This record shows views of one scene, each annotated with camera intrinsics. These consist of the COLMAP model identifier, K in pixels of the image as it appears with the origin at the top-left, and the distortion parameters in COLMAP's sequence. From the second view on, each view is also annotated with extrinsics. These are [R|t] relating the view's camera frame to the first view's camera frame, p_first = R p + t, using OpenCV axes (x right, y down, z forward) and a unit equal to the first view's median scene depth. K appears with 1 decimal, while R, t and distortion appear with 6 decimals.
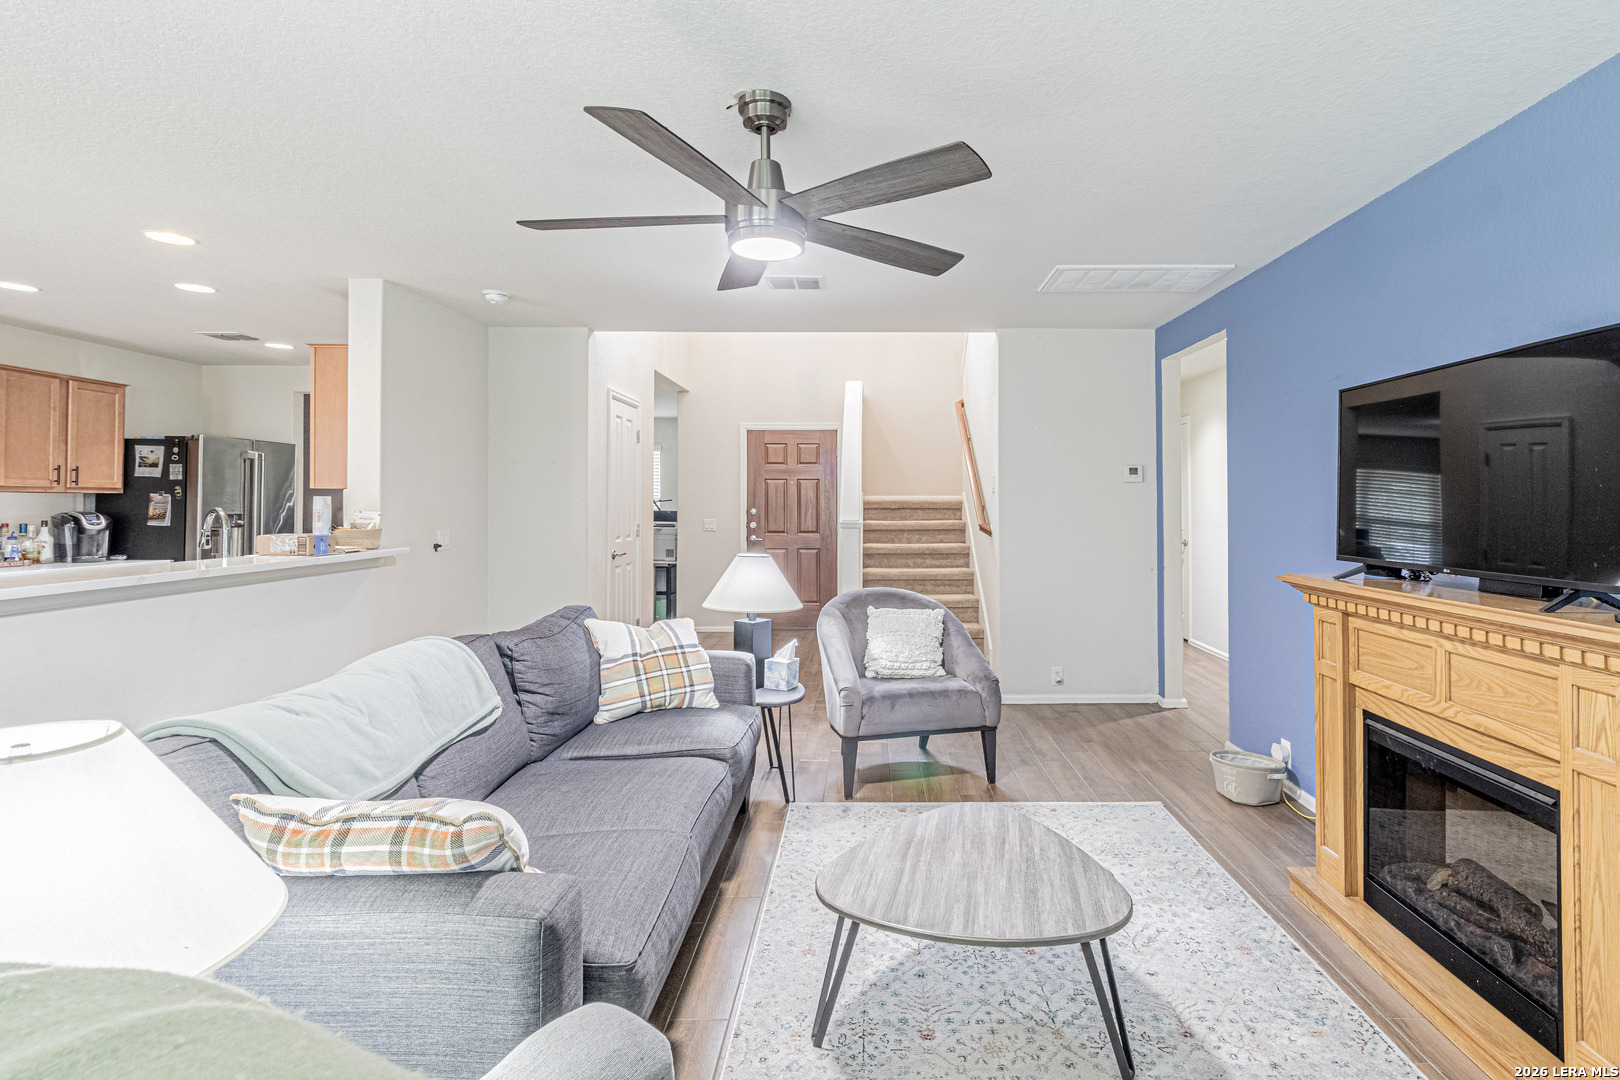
lens RADIAL K [[751.2, 0, 880.6], [0, 751.2, 496.5], [0, 0, 1]] dist [0.008529, -0.001528]
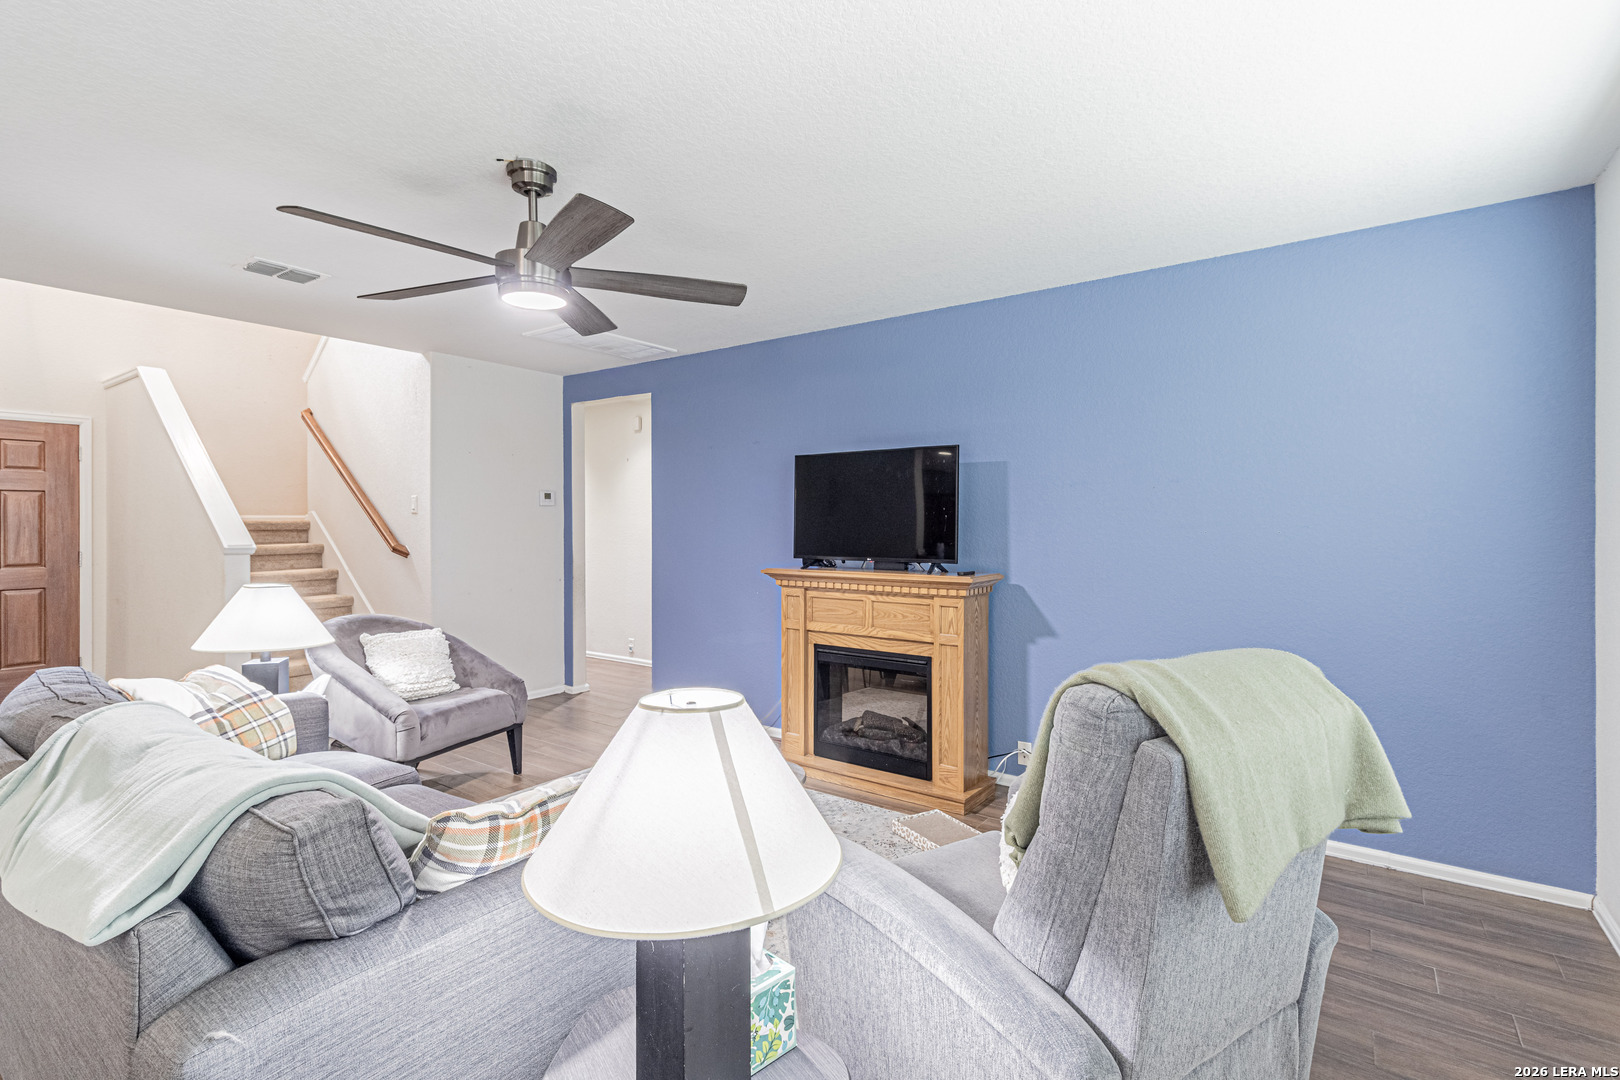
lens RADIAL K [[751.2, 0, 778.2], [0, 751.2, 515.5], [0, 0, 1]] dist [0.008529, -0.001528]
pose [[0.616777, 0.005923, 0.787115, -0.752574], [-0.005203, 0.999981, -0.003448, -0.002937], [-0.787120, -0.001968, 0.616796, 0.010209]]
